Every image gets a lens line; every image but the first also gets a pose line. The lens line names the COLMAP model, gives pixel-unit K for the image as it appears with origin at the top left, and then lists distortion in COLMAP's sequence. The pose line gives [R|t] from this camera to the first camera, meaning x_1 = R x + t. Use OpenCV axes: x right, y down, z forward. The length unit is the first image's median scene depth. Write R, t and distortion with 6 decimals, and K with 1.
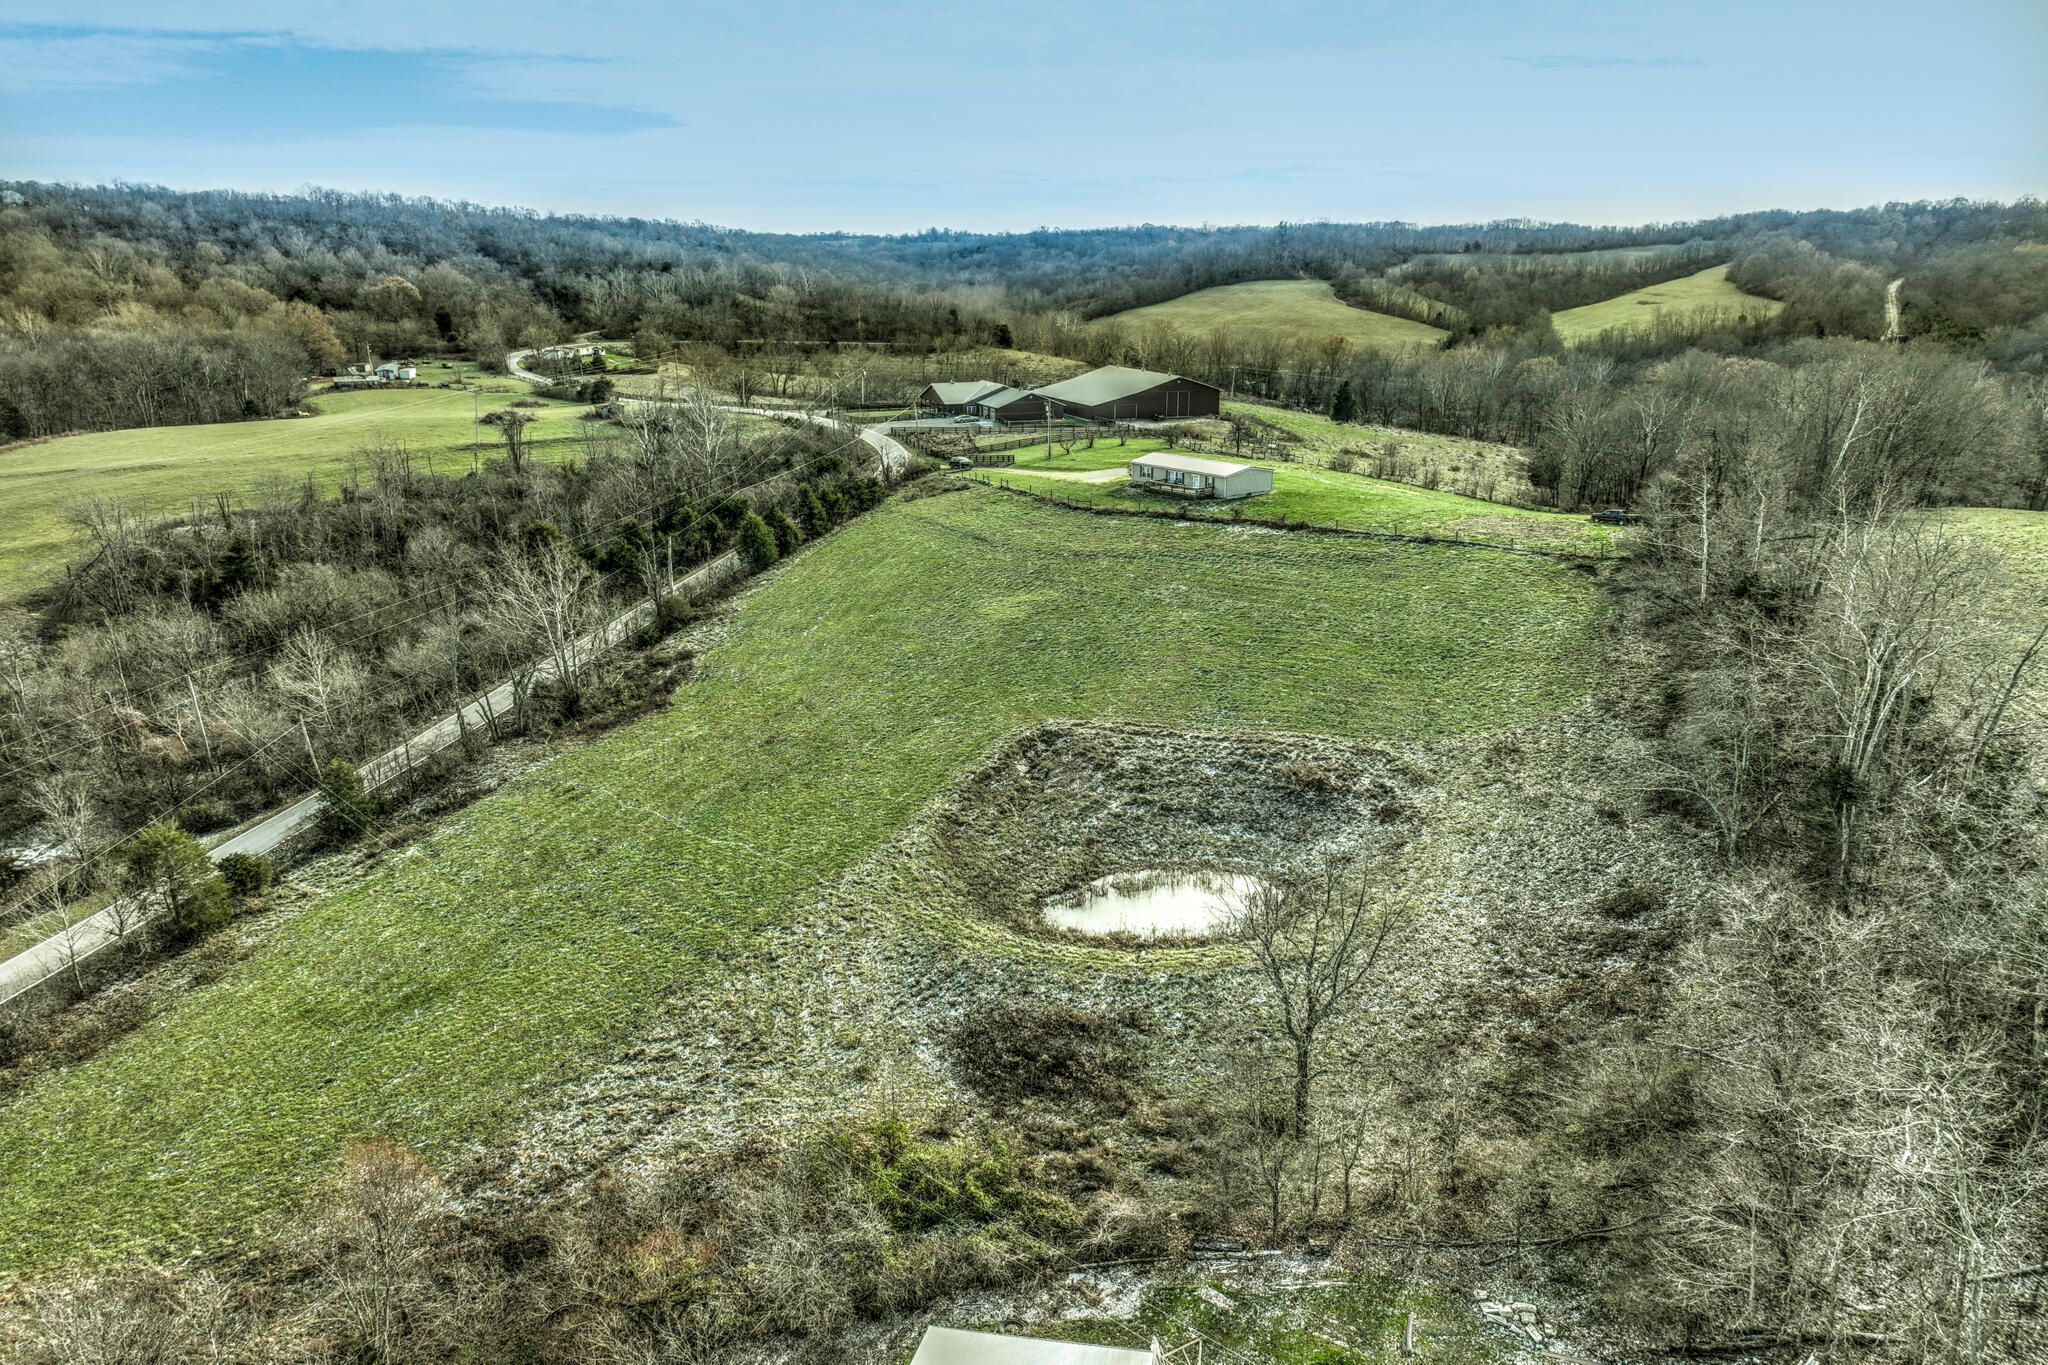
lens RADIAL K [[1434.1, 0, 1027.2], [0, 1434.1, 767.7], [0, 0, 1]] dist [-0.000178, 0.019067]
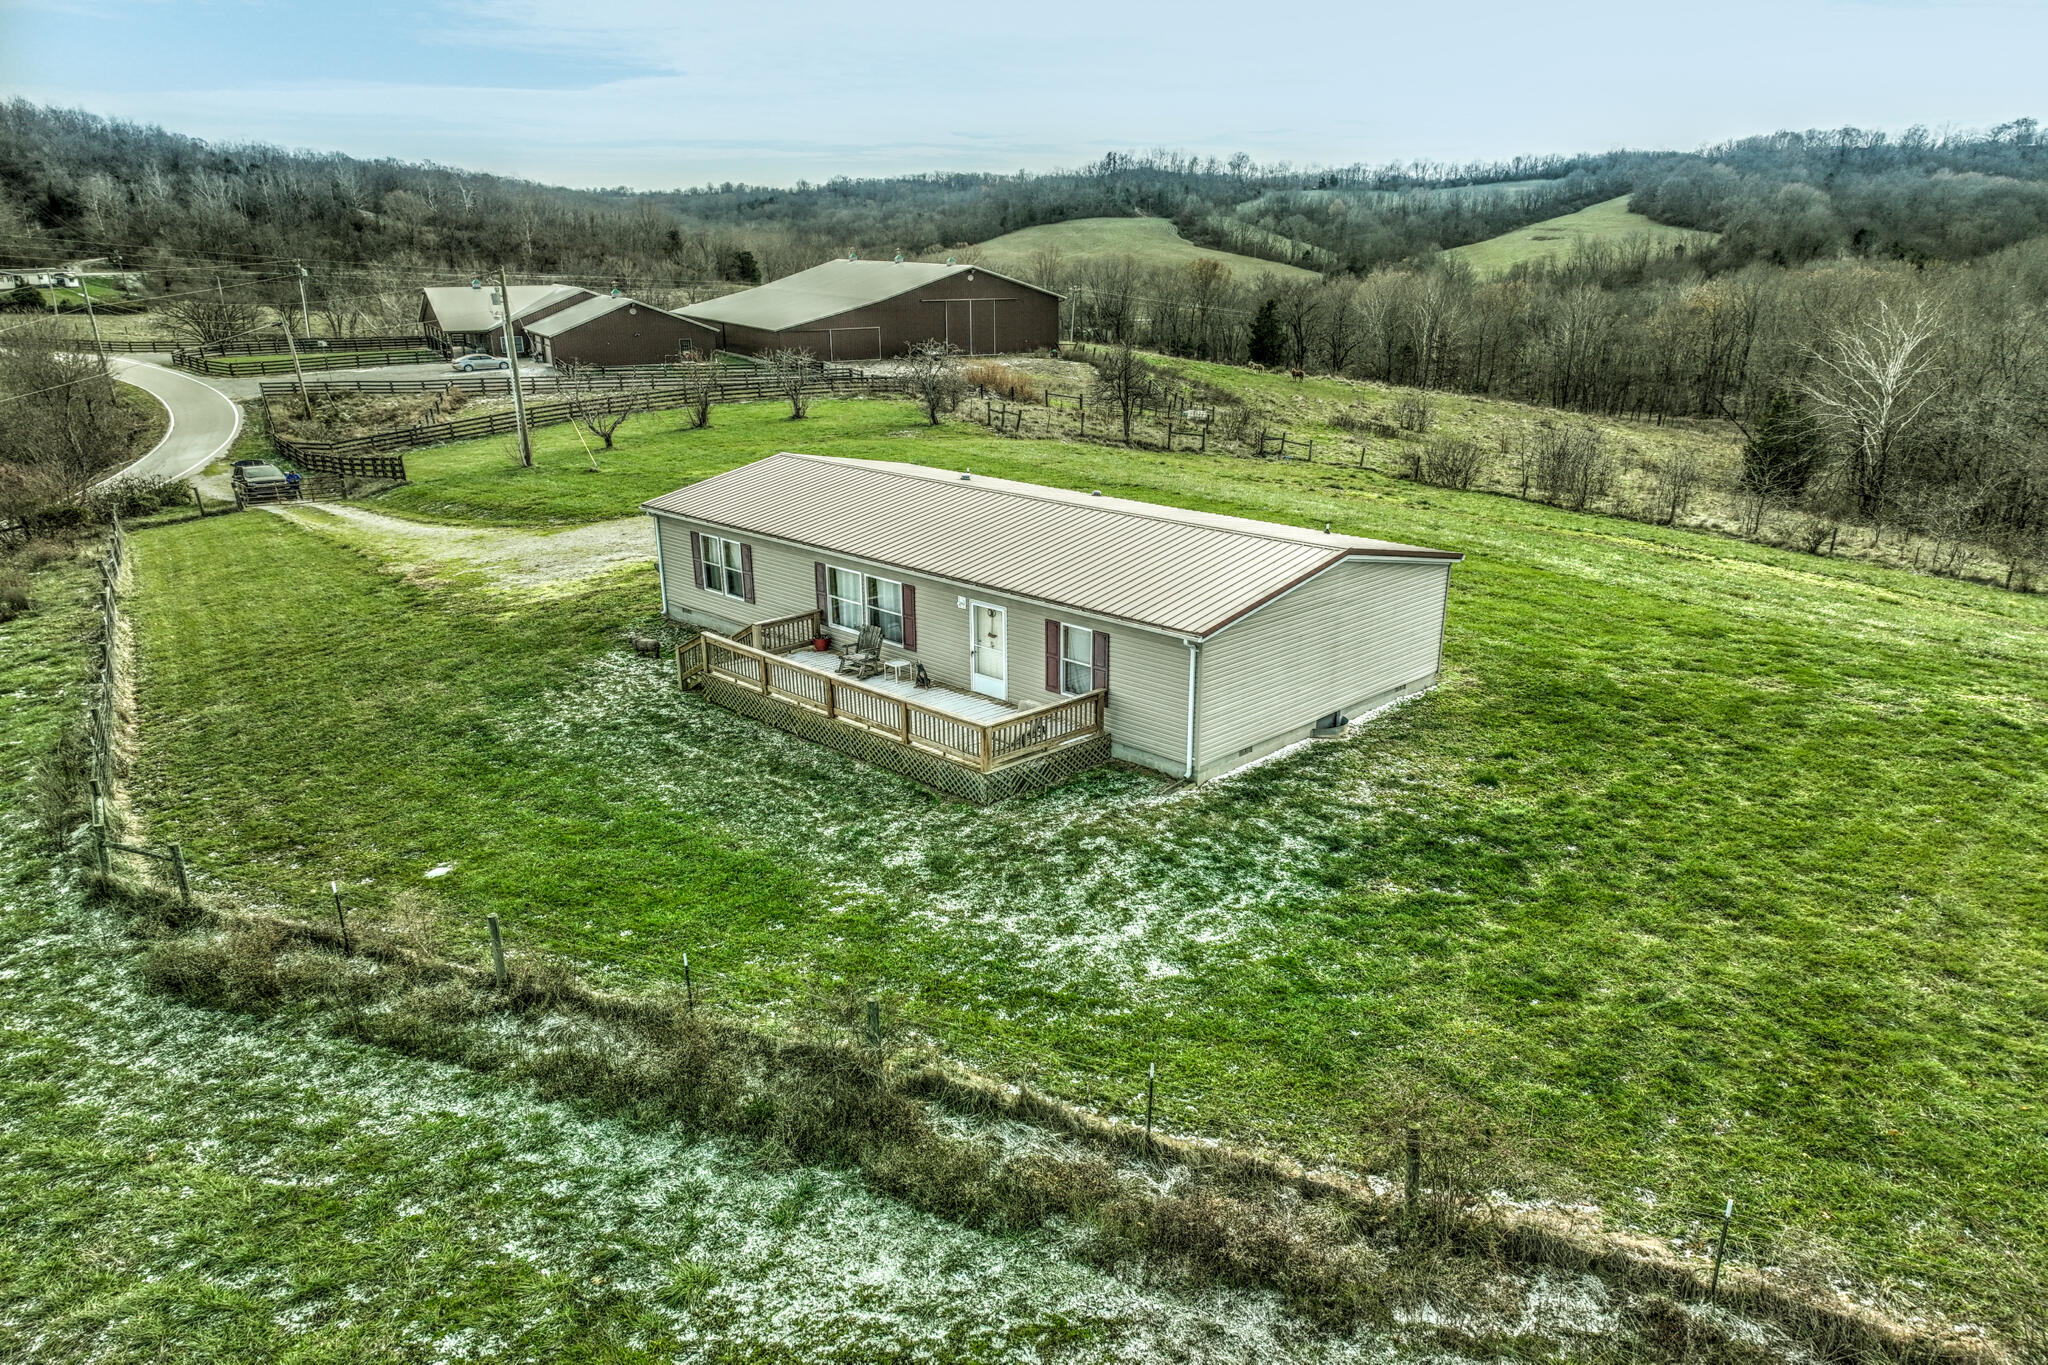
lens RADIAL K [[1434.1, 0, 1027.2], [0, 1434.1, 767.7], [0, 0, 1]] dist [-0.000178, 0.019067]
pose [[0.993015, -0.043610, 0.109633, 0.037118], [0.041667, 0.998932, 0.019954, -0.067306], [-0.110386, -0.015247, 0.993772, 0.300498]]
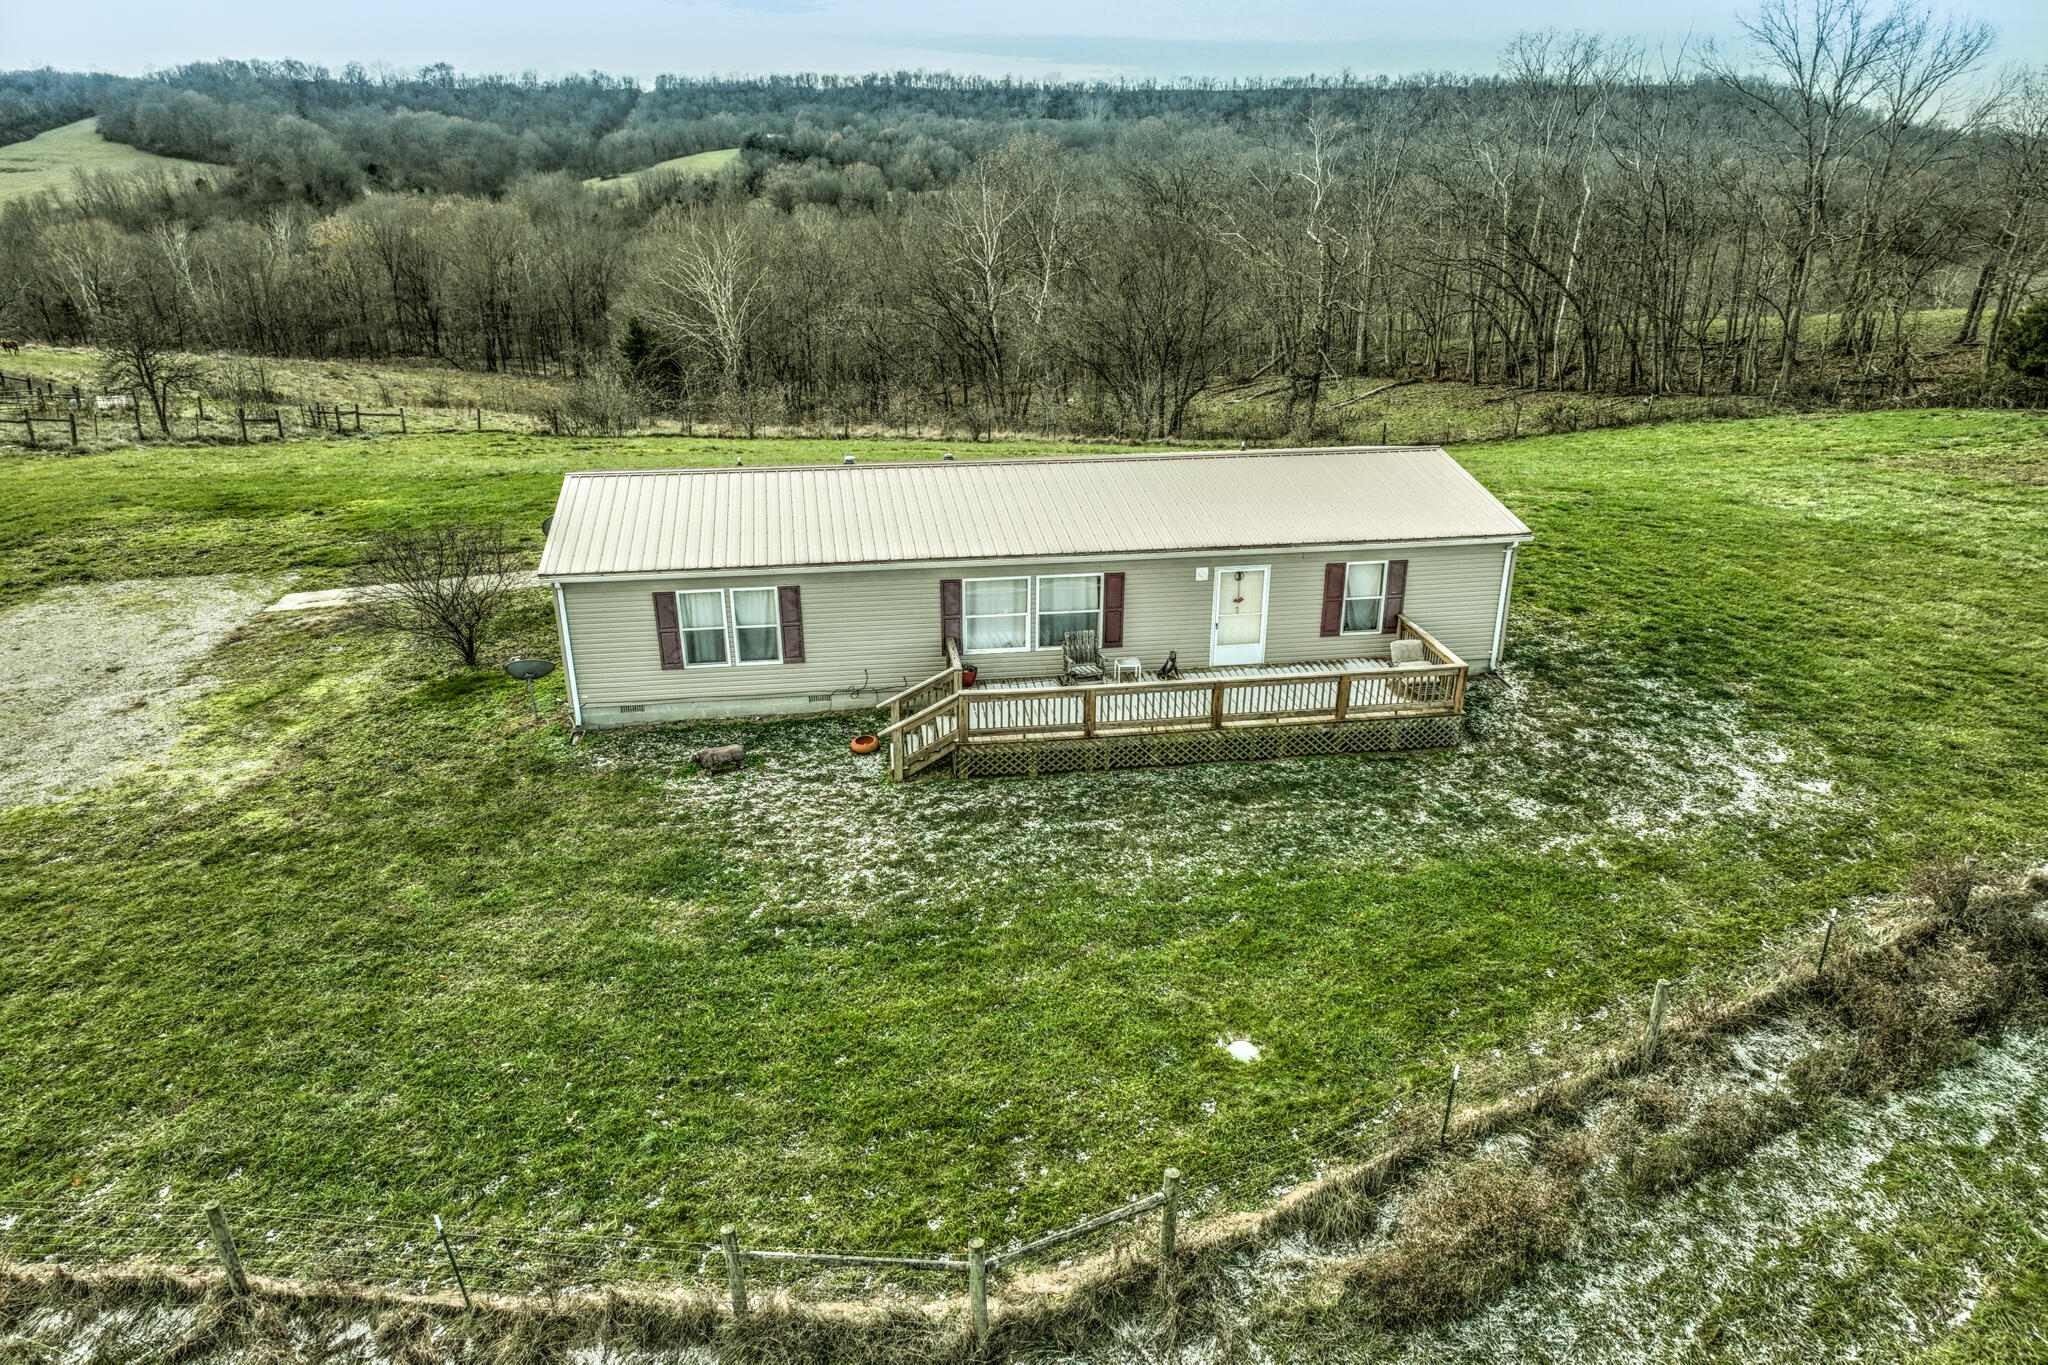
lens RADIAL K [[1434.1, 0, 1027.2], [0, 1434.1, 767.7], [0, 0, 1]] dist [-0.000178, 0.019067]
pose [[0.492757, -0.339924, 0.801025, -0.005495], [0.292452, 0.931689, 0.215468, -0.079182], [-0.819550, 0.128088, 0.558508, 0.334003]]
